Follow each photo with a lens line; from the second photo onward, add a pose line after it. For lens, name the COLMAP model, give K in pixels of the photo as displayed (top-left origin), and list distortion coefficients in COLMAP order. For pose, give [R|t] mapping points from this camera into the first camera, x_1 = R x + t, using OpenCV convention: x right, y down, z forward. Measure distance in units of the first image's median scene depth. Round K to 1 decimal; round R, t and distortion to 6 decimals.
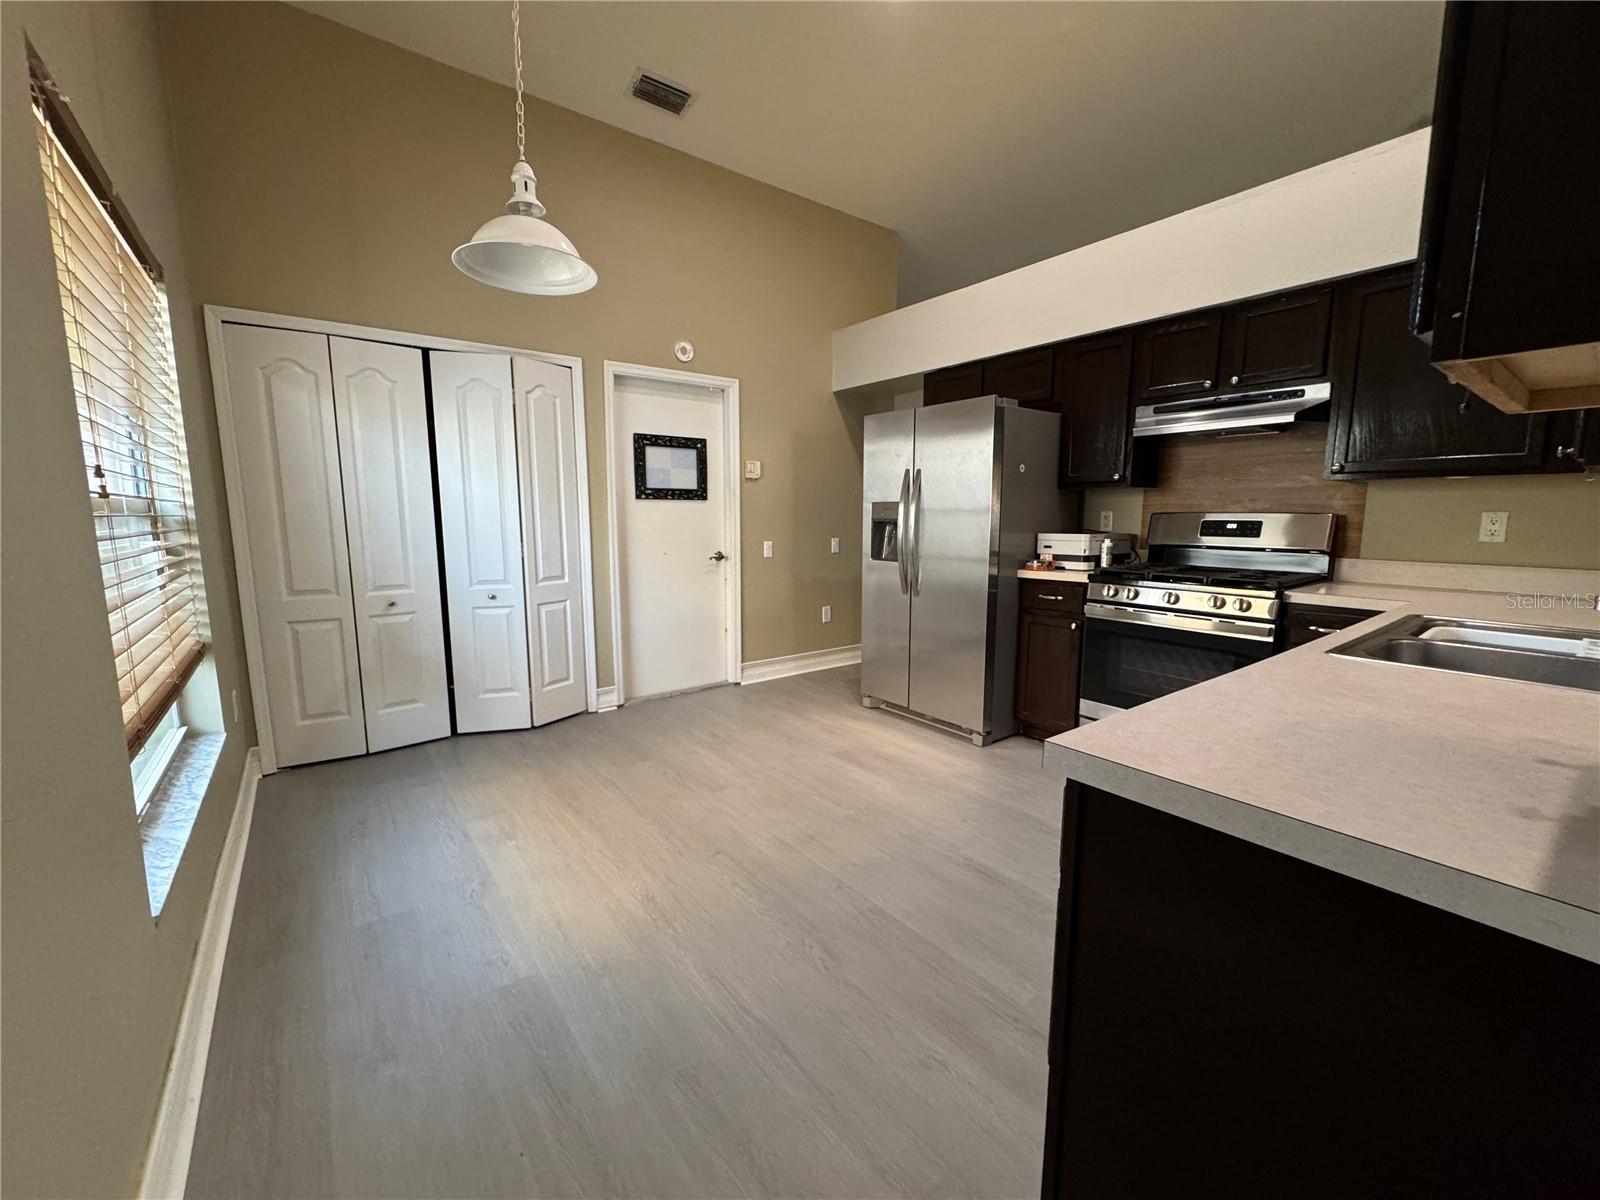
lens RADIAL K [[636.2, 0, 795.0], [0, 636.2, 599.0], [0, 0, 1]] dist [-0.000610, 0.000010]
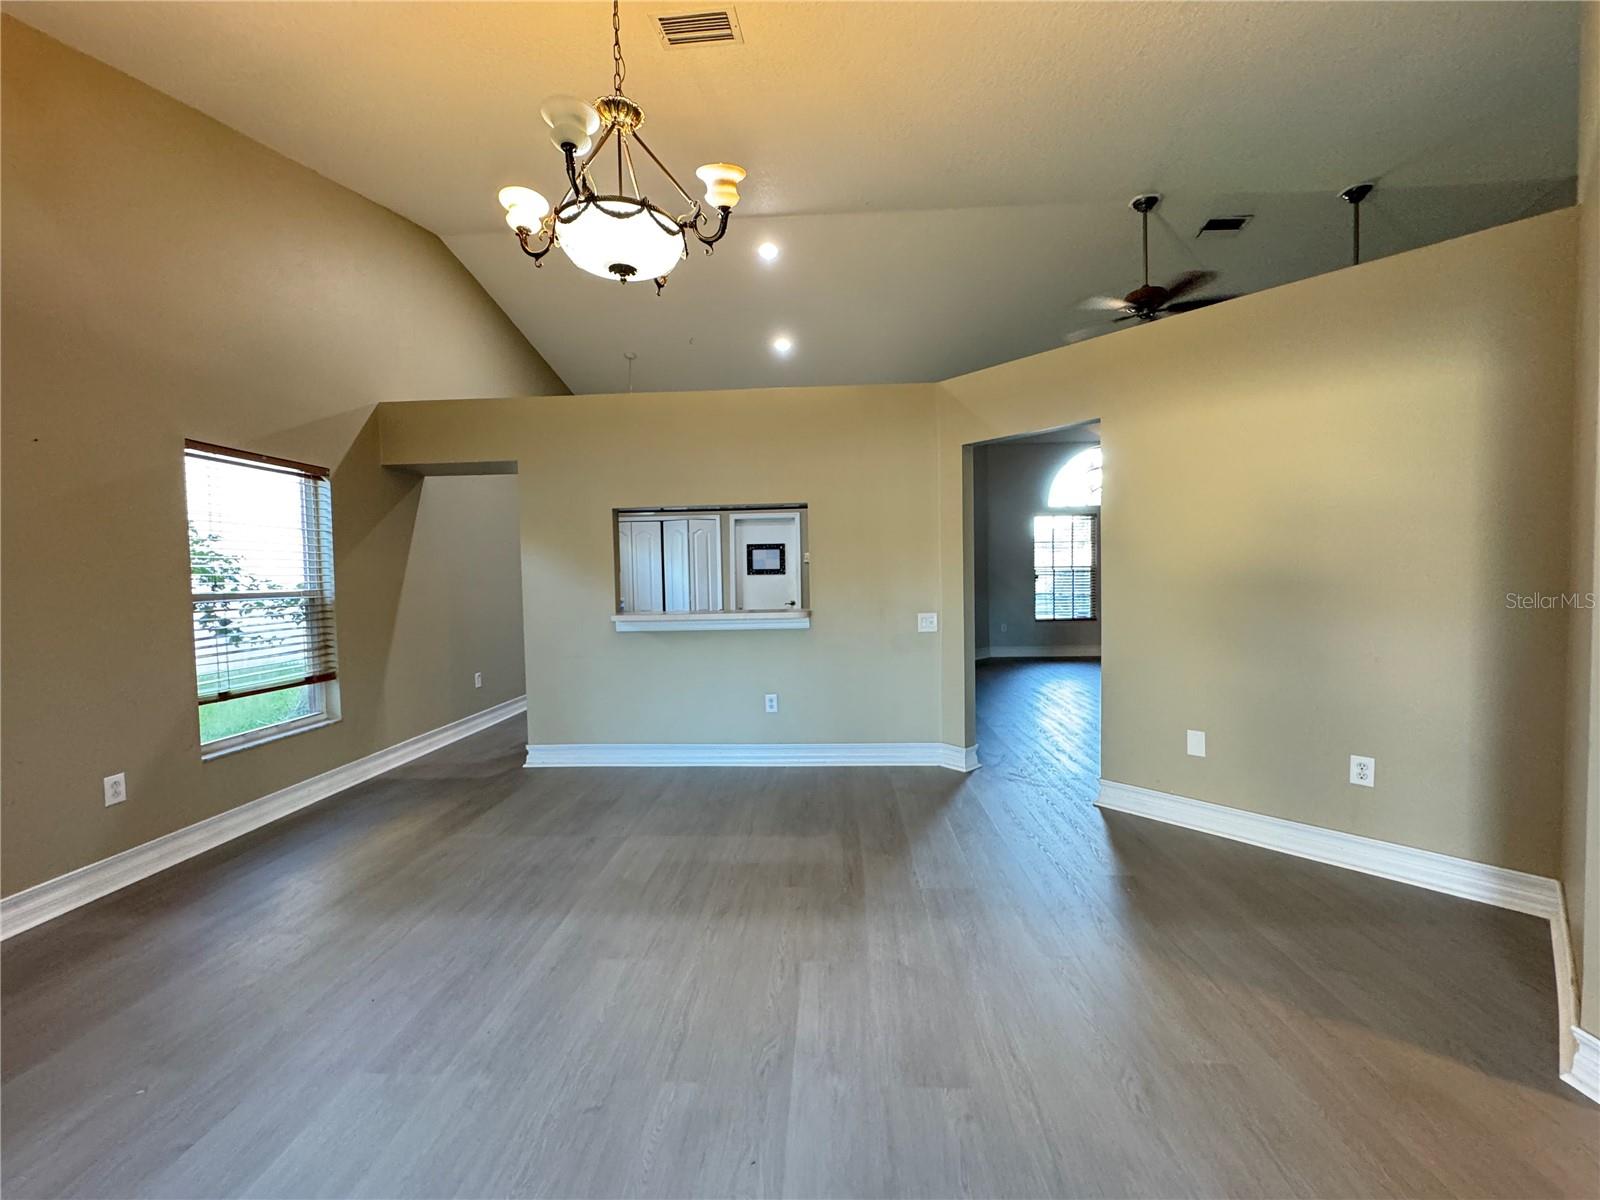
lens RADIAL K [[648.4, 0, 802.3], [0, 648.4, 598.4], [0, 0, 1]] dist [-0.000399, -0.000061]
pose [[0.763466, 0.011539, -0.645744, 1.588476], [-0.069080, 0.995563, -0.063885, 0.055982], [0.642142, 0.093382, 0.760876, -0.632837]]
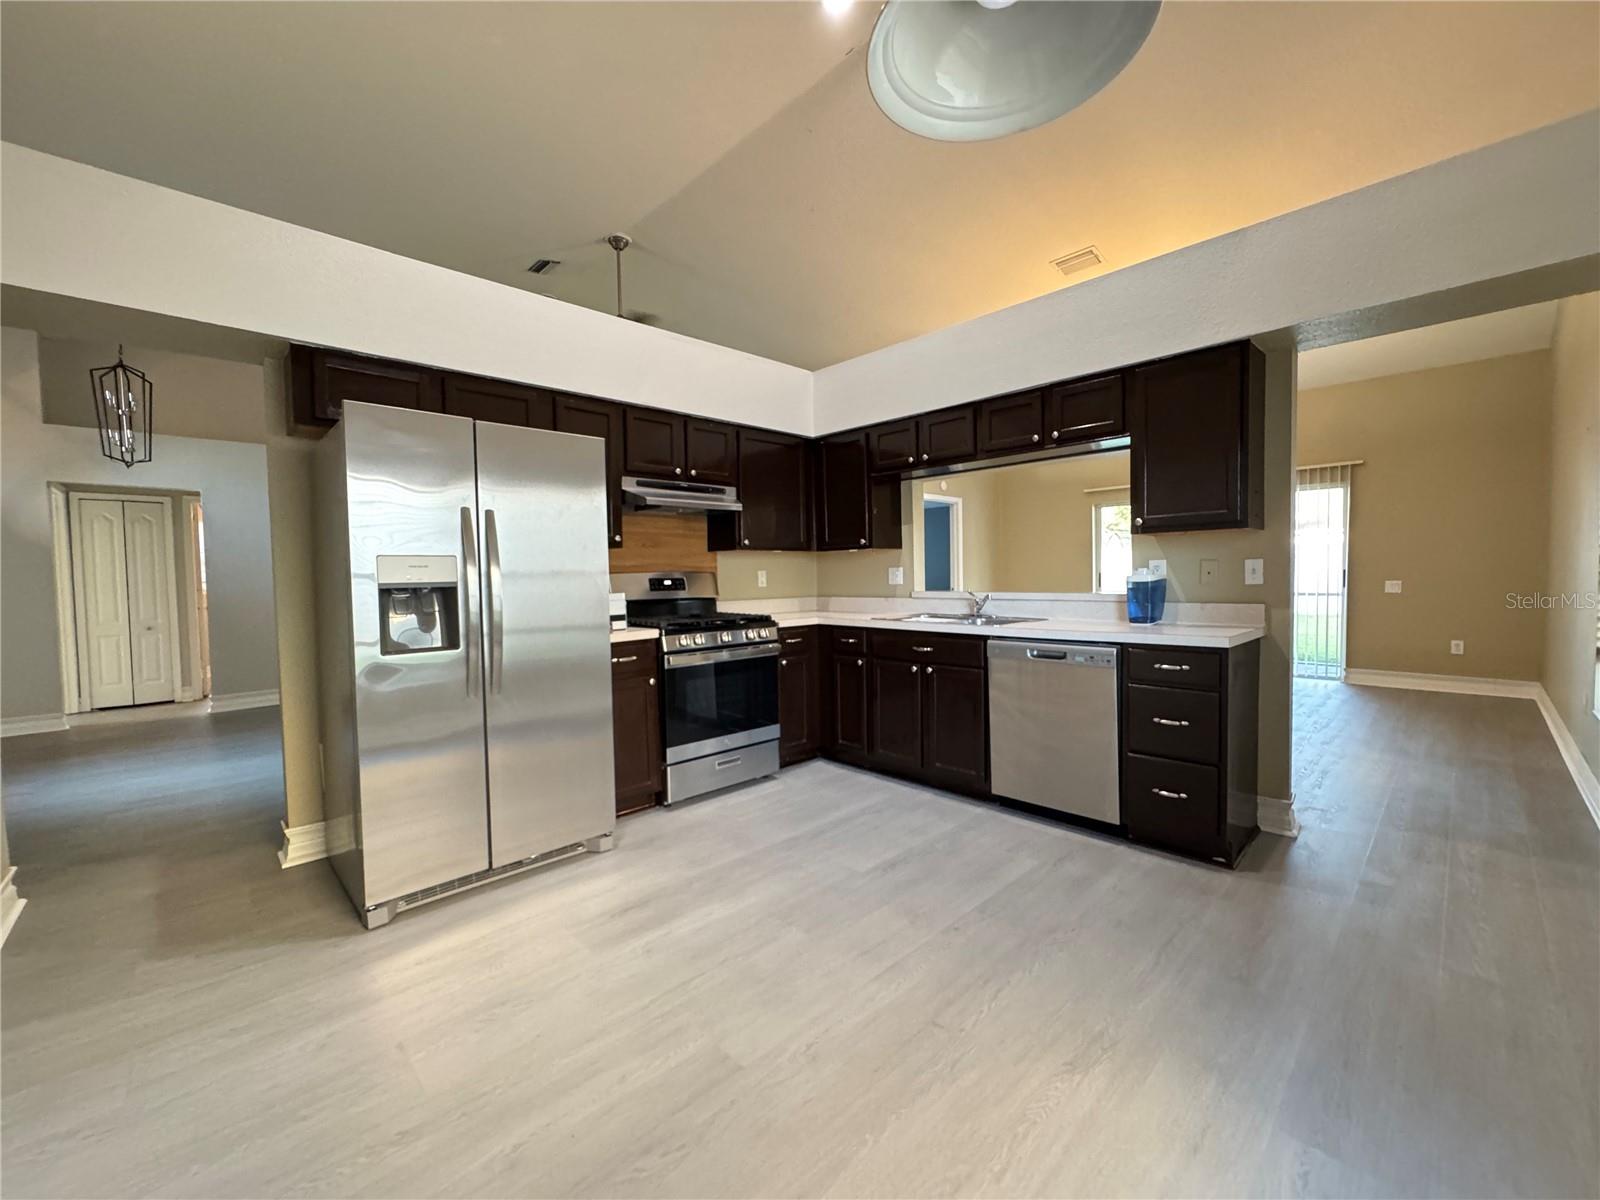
lens RADIAL K [[641.3, 0, 797.2], [0, 641.3, 600.5], [0, 0, 1]] dist [-0.002723, -0.000302]
pose [[-0.113600, -0.038041, 0.992798, -0.583392], [0.152129, 0.986817, 0.055219, -0.103592], [-0.981810, 0.157307, -0.106316, 0.831047]]
